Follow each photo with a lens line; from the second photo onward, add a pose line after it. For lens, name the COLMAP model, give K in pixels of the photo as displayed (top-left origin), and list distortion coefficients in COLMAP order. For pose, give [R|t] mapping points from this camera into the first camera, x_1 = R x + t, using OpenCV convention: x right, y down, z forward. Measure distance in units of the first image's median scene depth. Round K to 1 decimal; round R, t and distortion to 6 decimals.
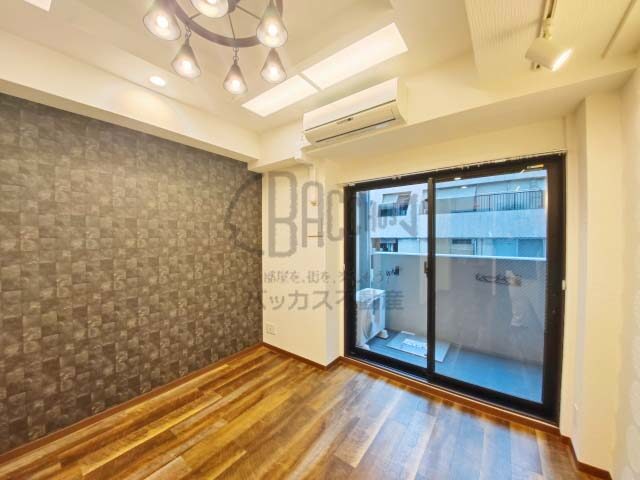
lens RADIAL K [[245.8, 0, 318.9], [0, 245.8, 239.1], [0, 0, 1]] dist [-0.016883, -0.000118]
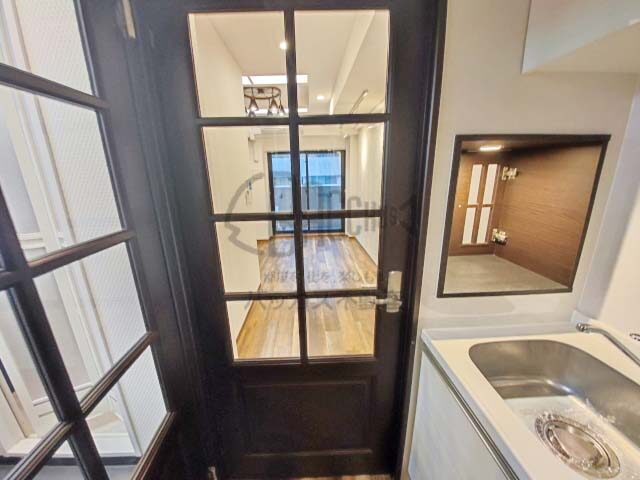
lens RADIAL K [[245.8, 0, 319.2], [0, 245.8, 241.8], [0, 0, 1]] dist [-0.016883, -0.000118]
pose [[0.781038, -0.186408, 0.596014, -1.260463], [0.029421, 0.964334, 0.263048, -0.034966], [-0.623791, -0.187915, 0.758665, -1.314108]]
